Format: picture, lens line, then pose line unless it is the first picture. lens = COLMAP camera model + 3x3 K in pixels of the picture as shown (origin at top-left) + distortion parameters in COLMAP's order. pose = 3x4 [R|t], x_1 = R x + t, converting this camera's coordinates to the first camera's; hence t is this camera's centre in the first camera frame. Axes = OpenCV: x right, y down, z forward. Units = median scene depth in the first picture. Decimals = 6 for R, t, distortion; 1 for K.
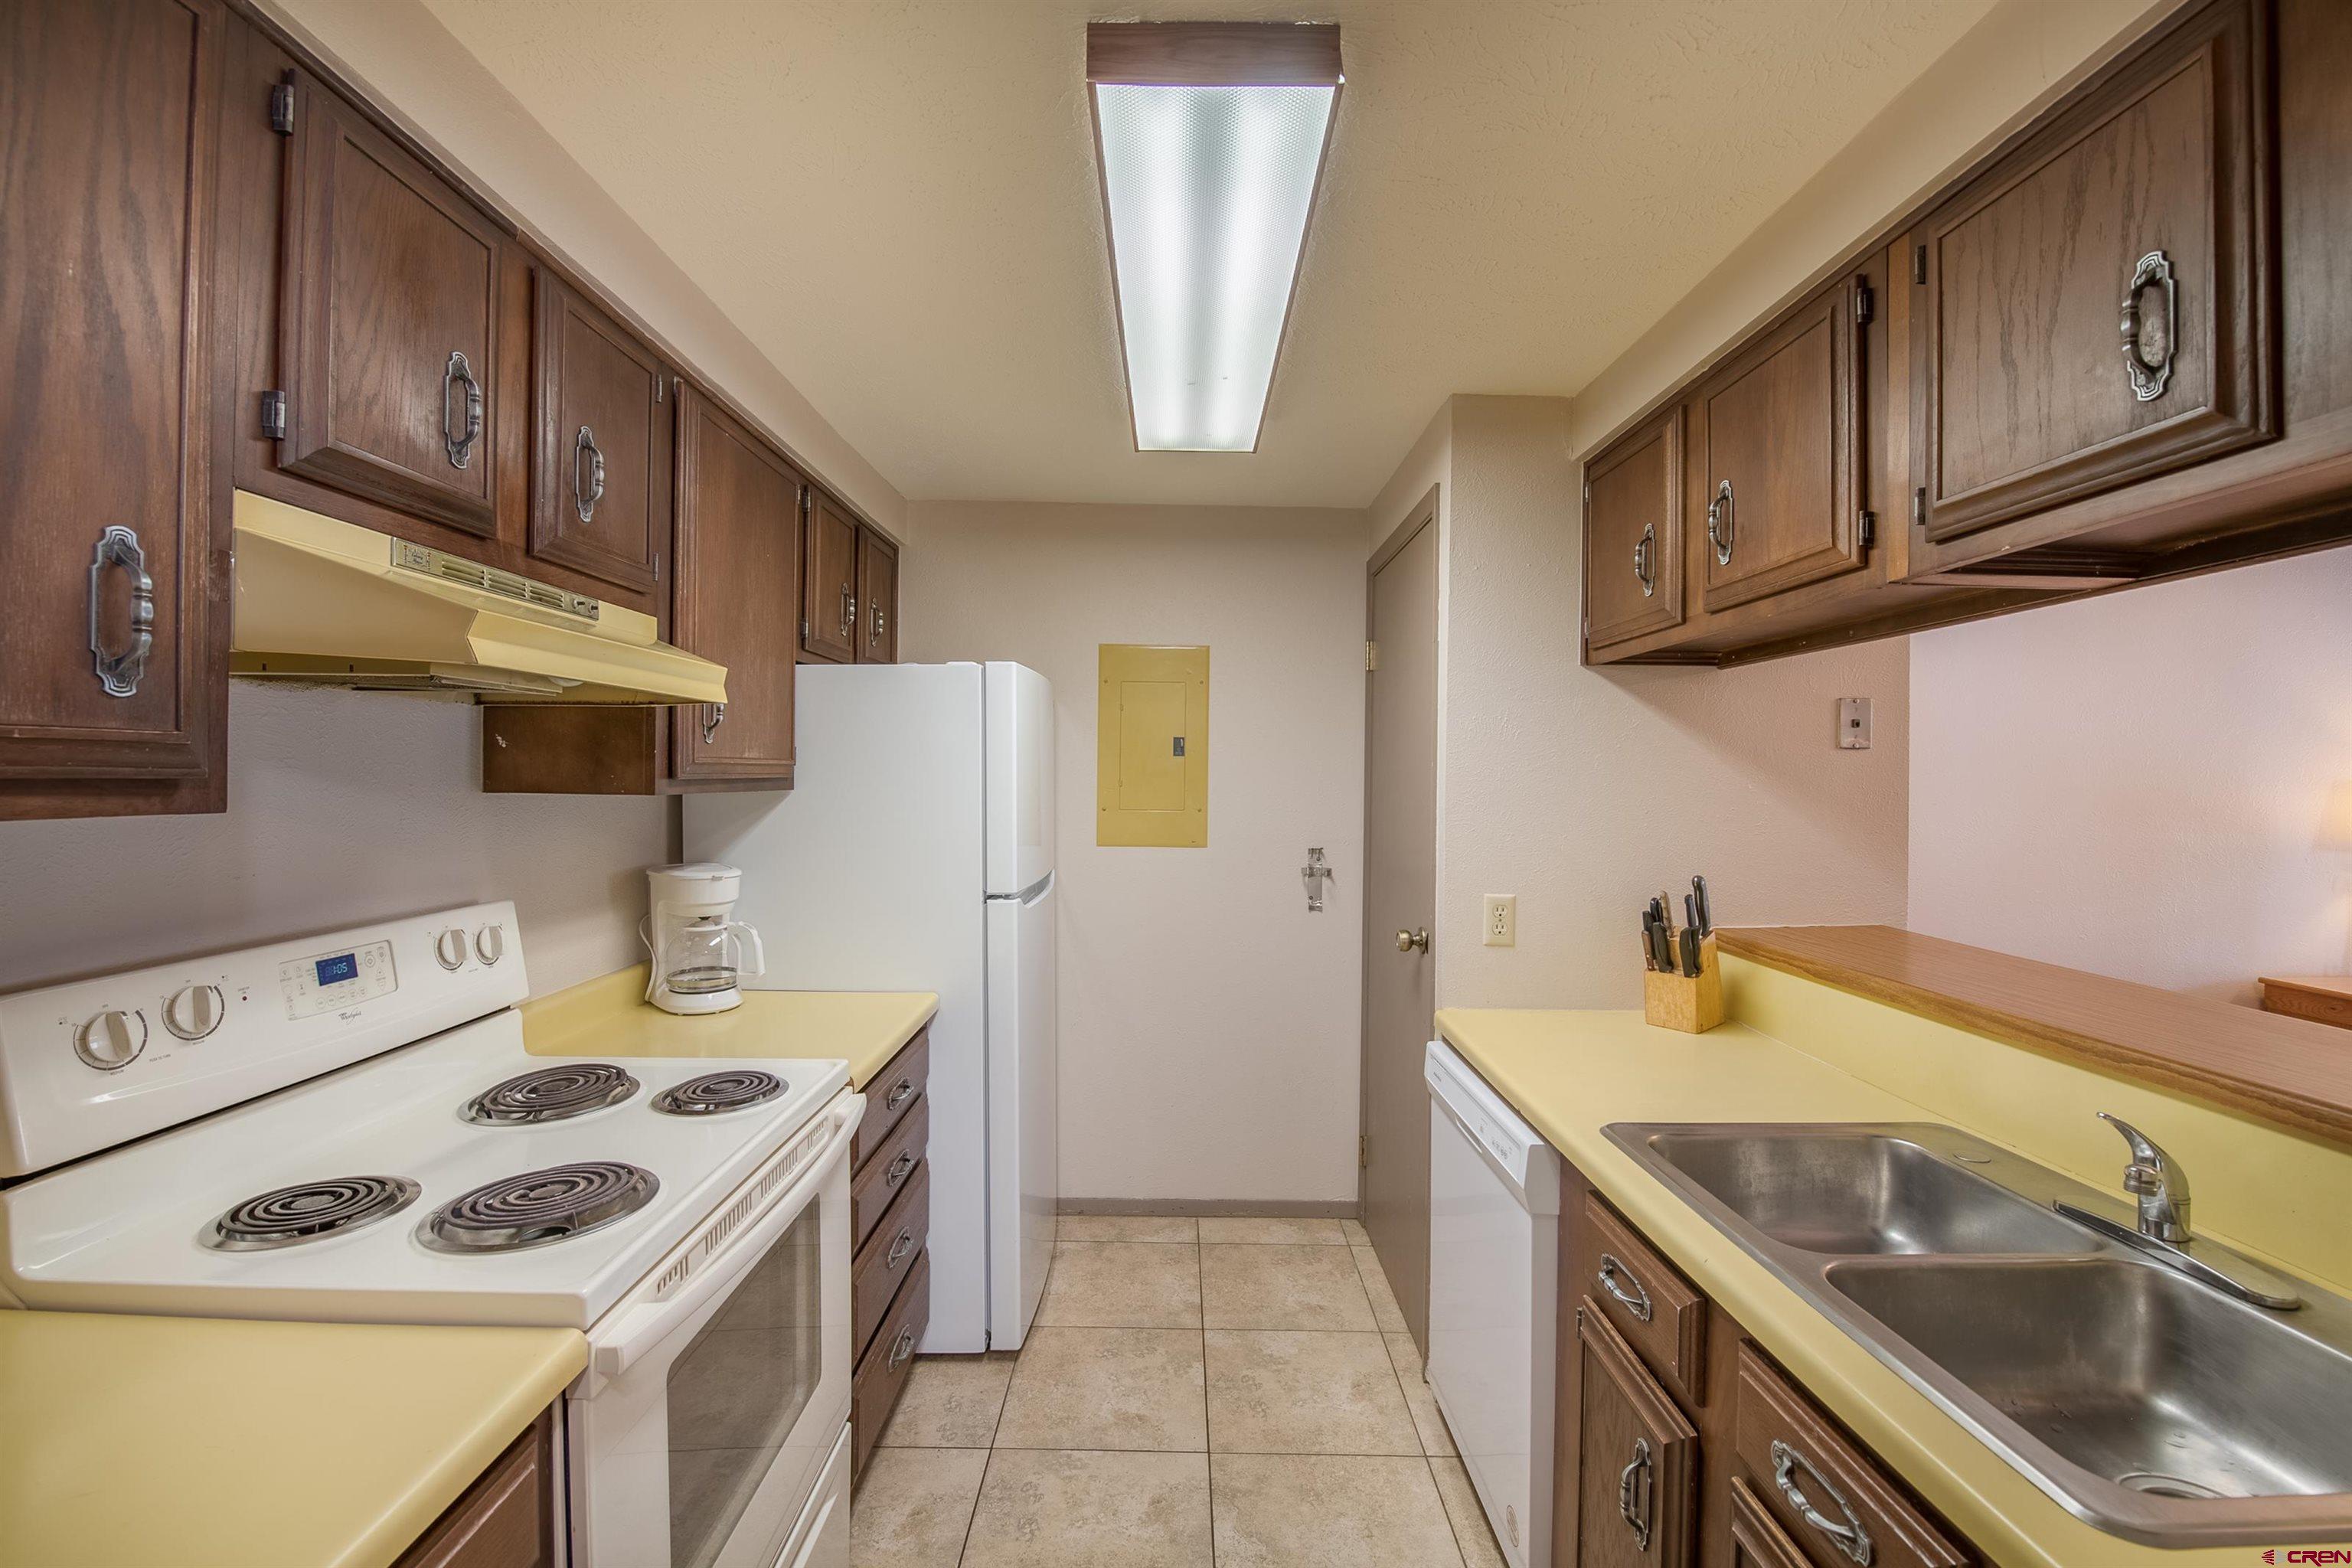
lens RADIAL K [[1022.4, 0, 1176.9], [0, 1022.4, 779.3], [0, 0, 1]] dist [-0.008305, 0.000177]
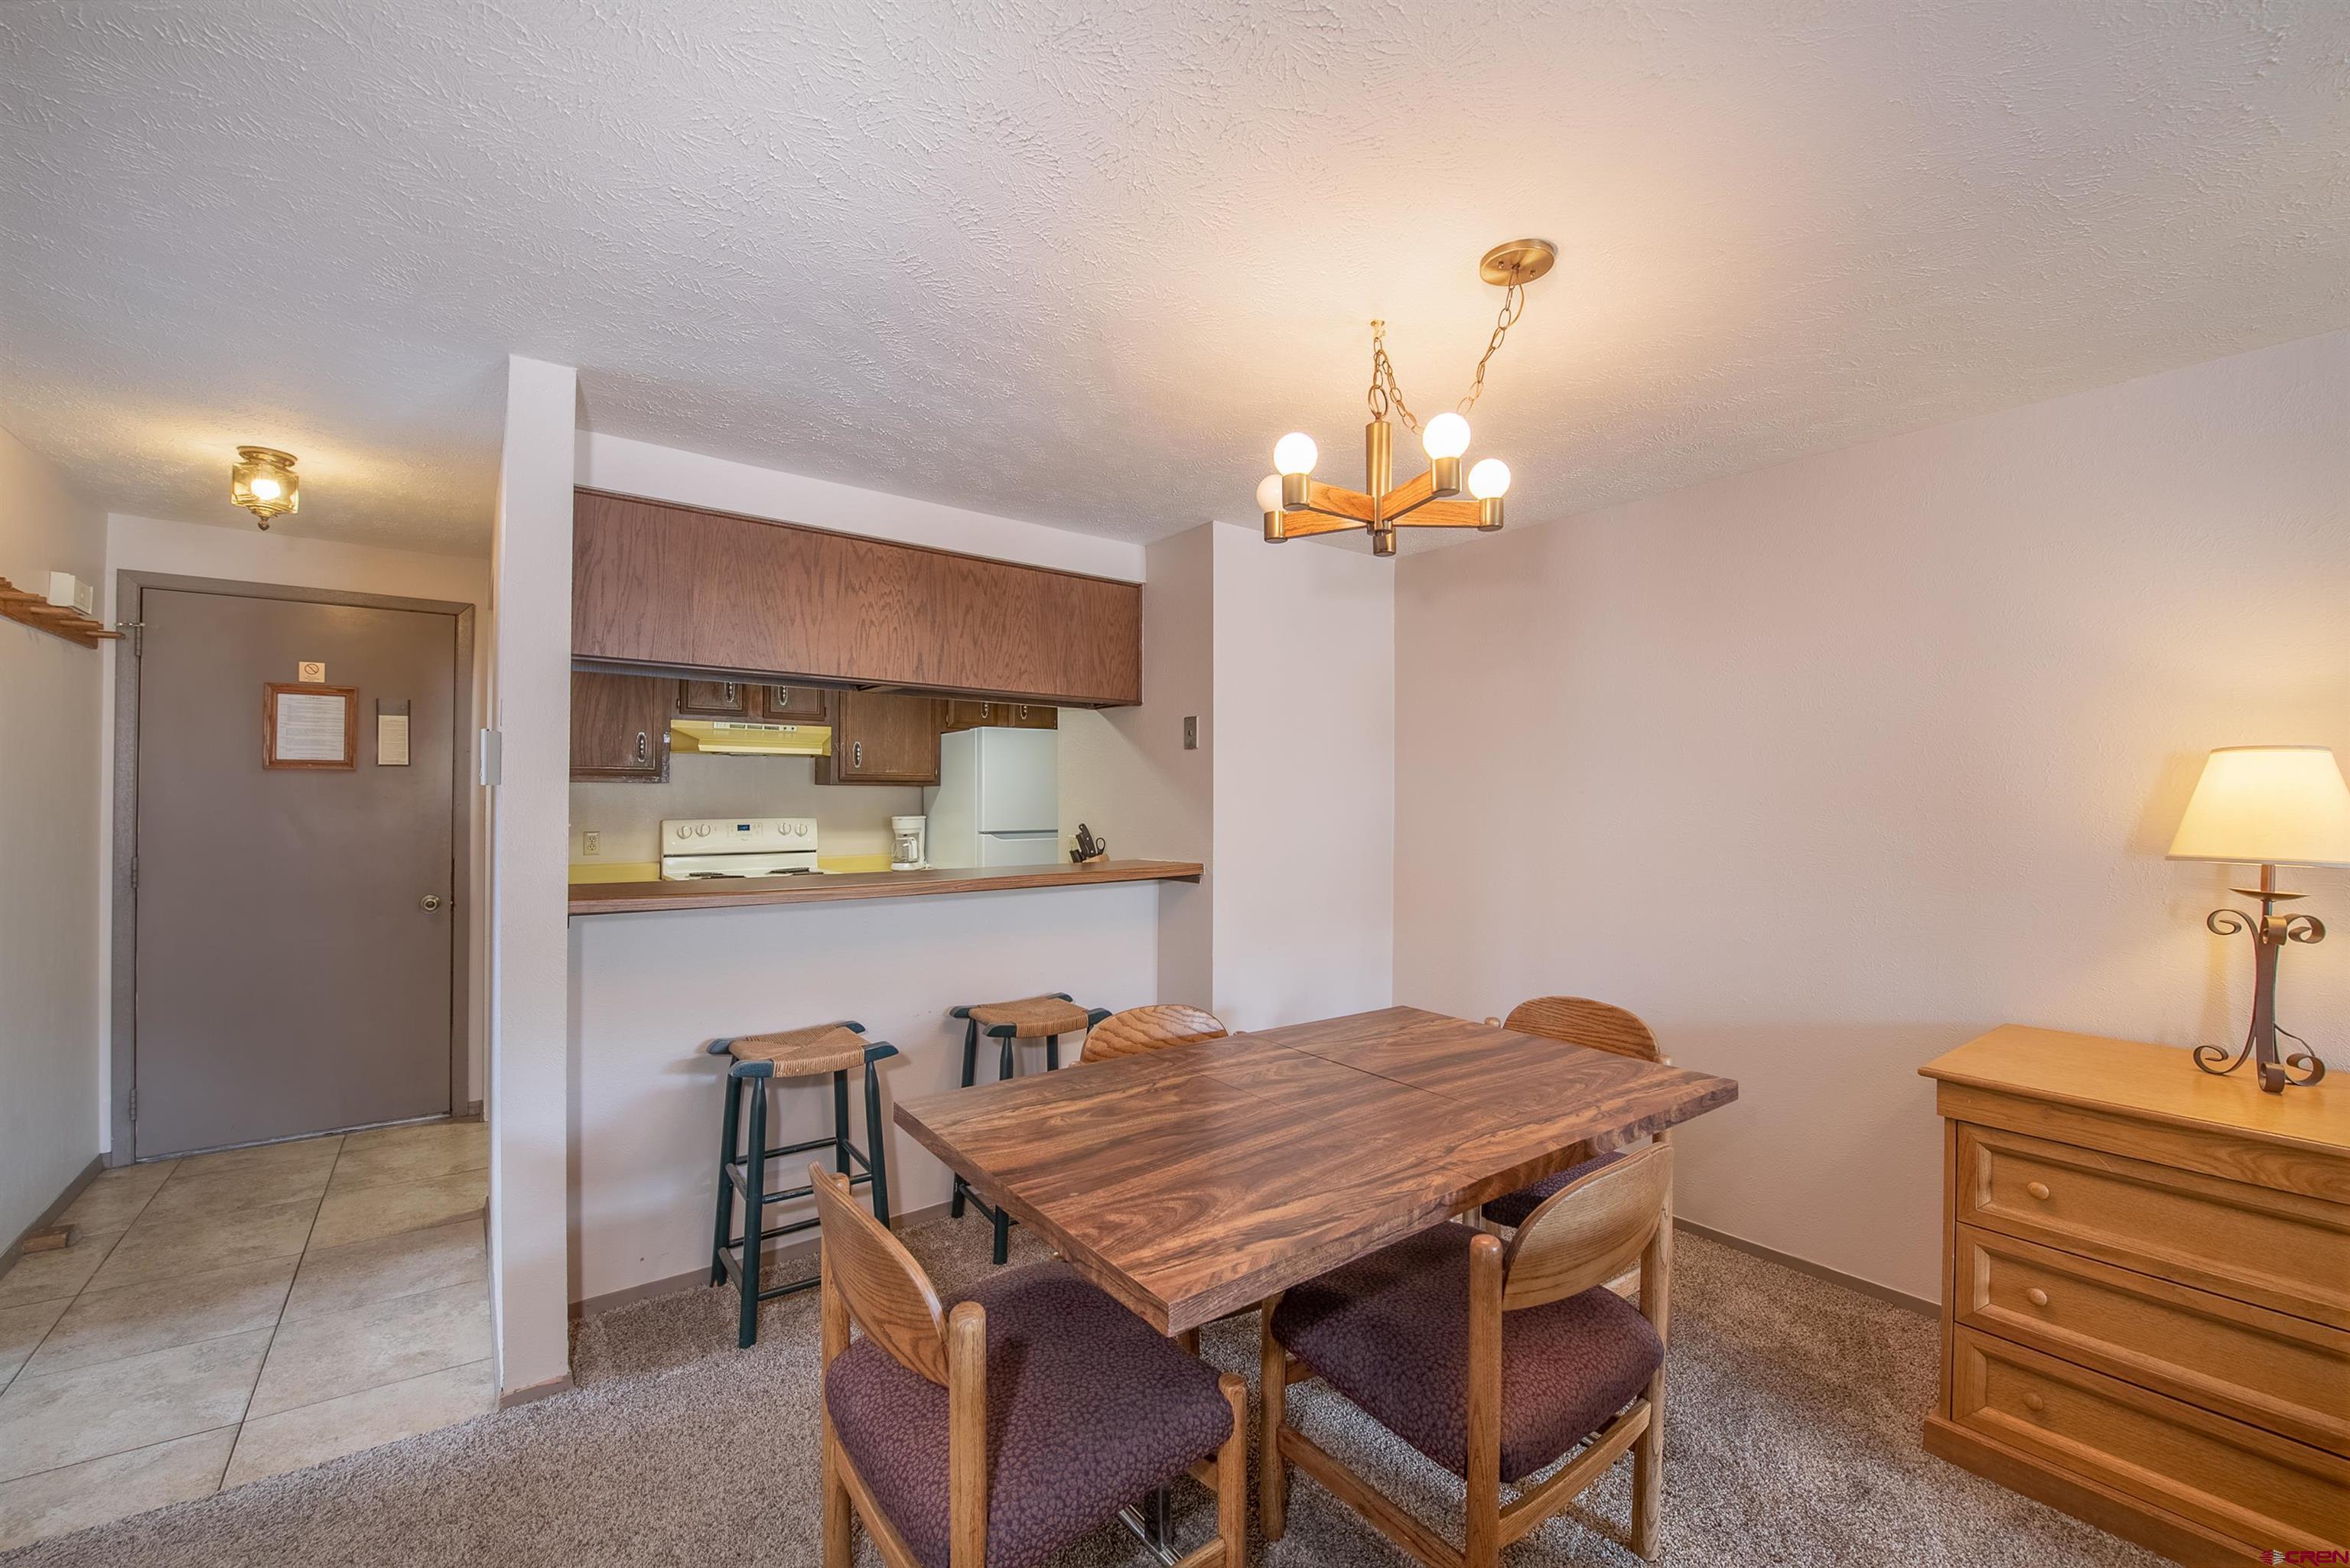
lens RADIAL K [[944.8, 0, 1159.9], [0, 944.8, 785.8], [0, 0, 1]] dist [-0.017800, -0.001849]
pose [[0.585467, -0.014437, -0.810568, 3.057996], [-0.002899, 0.999798, -0.019901, 0.092706], [0.810691, 0.014001, 0.585306, 0.174935]]
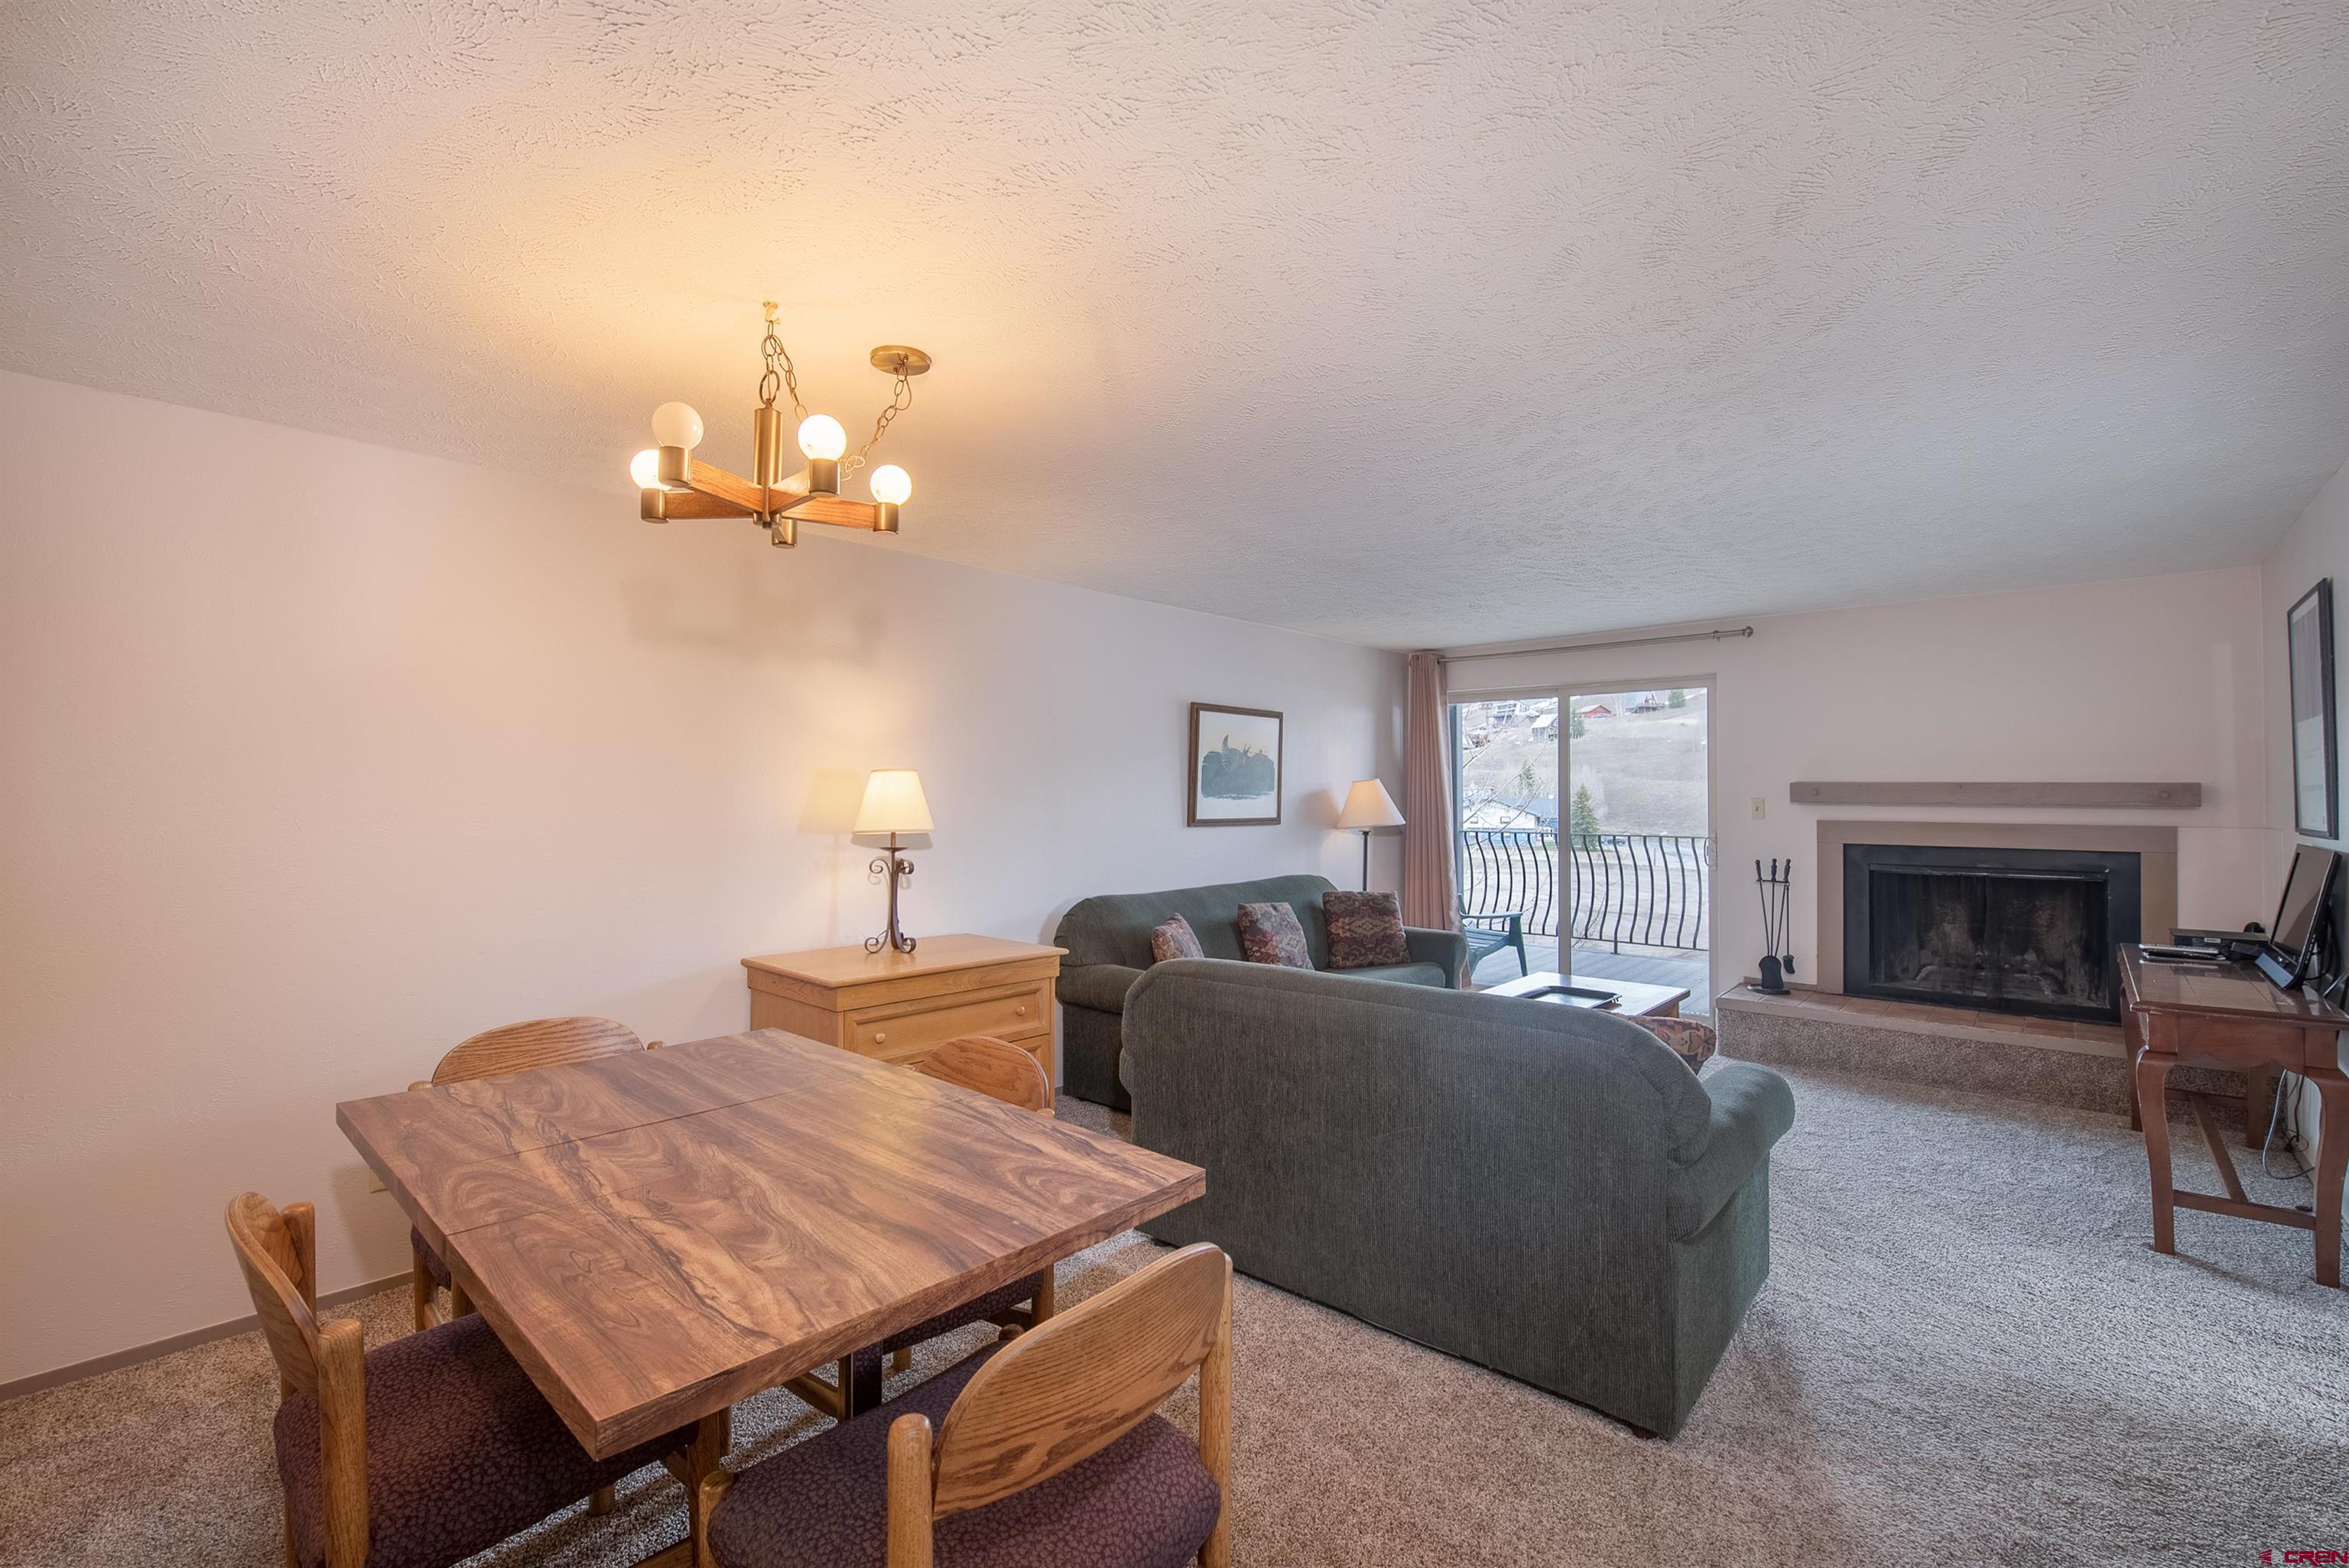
lens RADIAL K [[1021.0, 0, 1183.9], [0, 1021.0, 781.4], [0, 0, 1]] dist [-0.008305, 0.000177]
pose [[0.672436, 0.001074, 0.740155, 1.438010], [0.007481, 0.999938, -0.008247, 0.067942], [-0.740118, 0.011082, 0.672386, -0.153942]]
